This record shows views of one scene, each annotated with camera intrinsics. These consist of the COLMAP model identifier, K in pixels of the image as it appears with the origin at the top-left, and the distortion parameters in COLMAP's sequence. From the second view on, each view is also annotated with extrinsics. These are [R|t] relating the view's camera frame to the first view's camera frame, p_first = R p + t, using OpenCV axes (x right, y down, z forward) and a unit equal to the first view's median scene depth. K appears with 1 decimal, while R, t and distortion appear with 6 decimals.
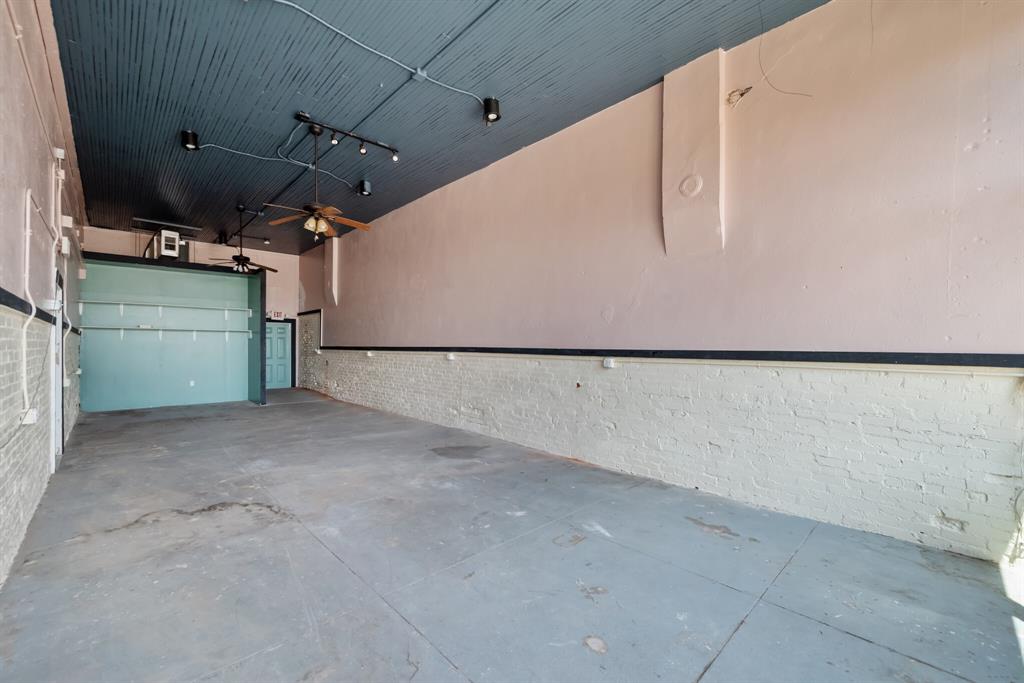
lens RADIAL K [[422.7, 0, 516.7], [0, 422.7, 352.8], [0, 0, 1]] dist [-0.000574, -0.000110]
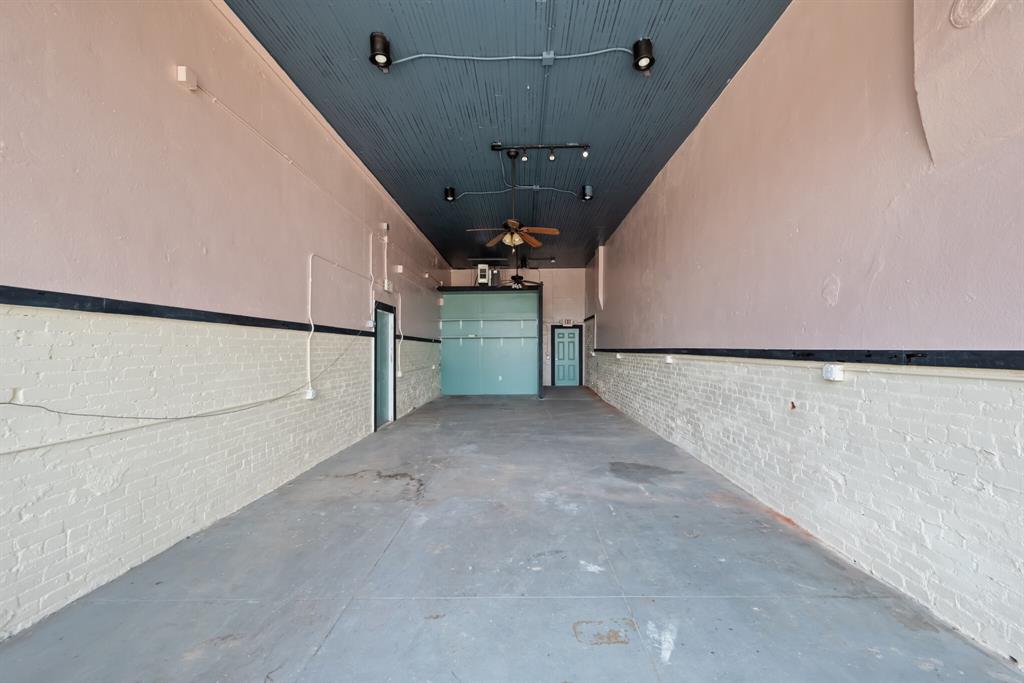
lens RADIAL K [[409.1, 0, 515.1], [0, 409.1, 348.4], [0, 0, 1]] dist [0.001227, 0.000139]
pose [[0.711799, -0.009678, -0.702317, 0.287218], [-0.001633, 0.999880, -0.015434, -0.000519], [0.702382, 0.012132, 0.711697, 0.254916]]
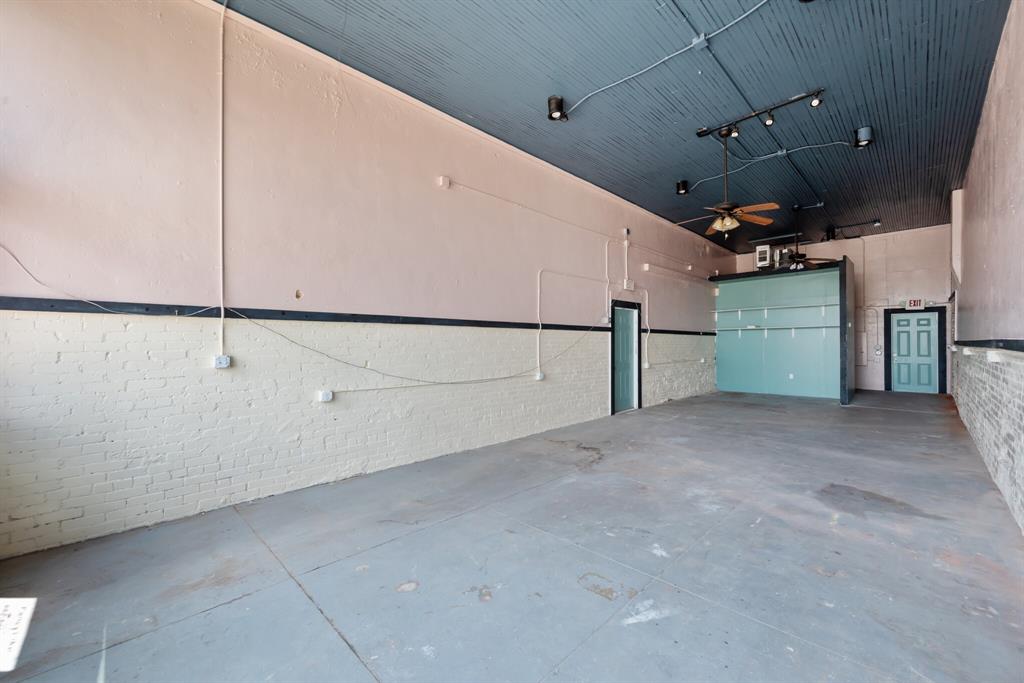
lens RADIAL K [[403.4, 0, 512.0], [0, 403.4, 341.5], [0, 0, 1]] dist [-0.000379, 0.000040]
pose [[0.019748, -0.011360, -0.999740, 0.510893], [-0.007850, 0.999903, -0.011517, -0.000397], [0.999774, 0.008075, 0.019657, 0.478954]]
